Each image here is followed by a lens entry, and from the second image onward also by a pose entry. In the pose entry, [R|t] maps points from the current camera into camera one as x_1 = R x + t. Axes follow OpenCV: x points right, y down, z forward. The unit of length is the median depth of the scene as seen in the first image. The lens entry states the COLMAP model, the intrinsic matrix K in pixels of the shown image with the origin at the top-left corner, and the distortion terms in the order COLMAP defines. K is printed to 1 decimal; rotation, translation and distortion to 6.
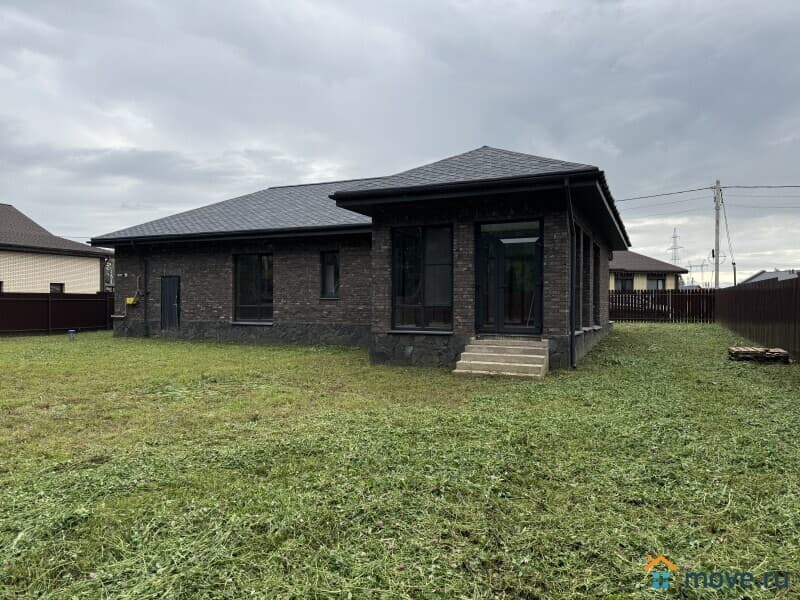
lens RADIAL K [[563.6, 0, 401.6], [0, 563.6, 293.8], [0, 0, 1]] dist [0.047469, -0.043684]
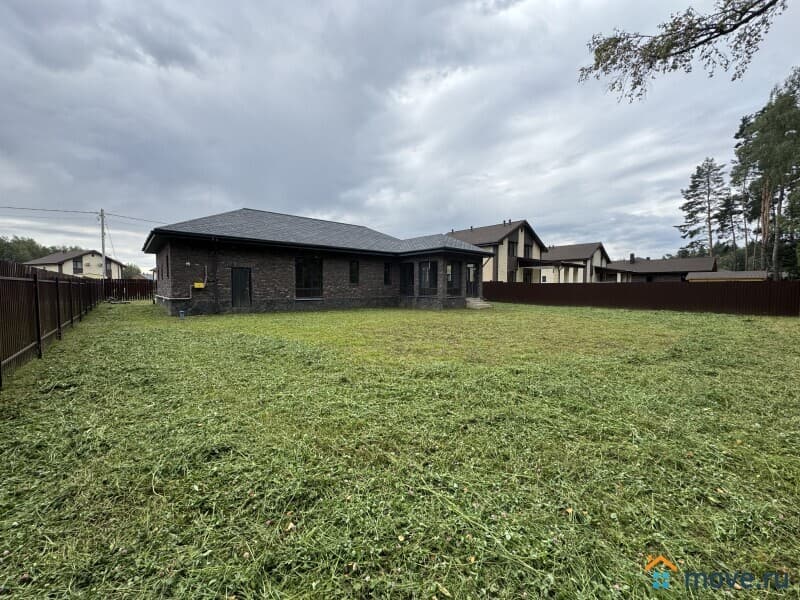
lens RADIAL K [[319.1, 0, 399.9], [0, 319.1, 301.5], [0, 0, 1]] dist [0.001510, 0.000553]
pose [[0.421643, -0.039096, 0.905919, -1.247199], [-0.011644, 0.998754, 0.048522, 0.011487], [-0.906687, -0.031008, 0.420663, 0.429291]]
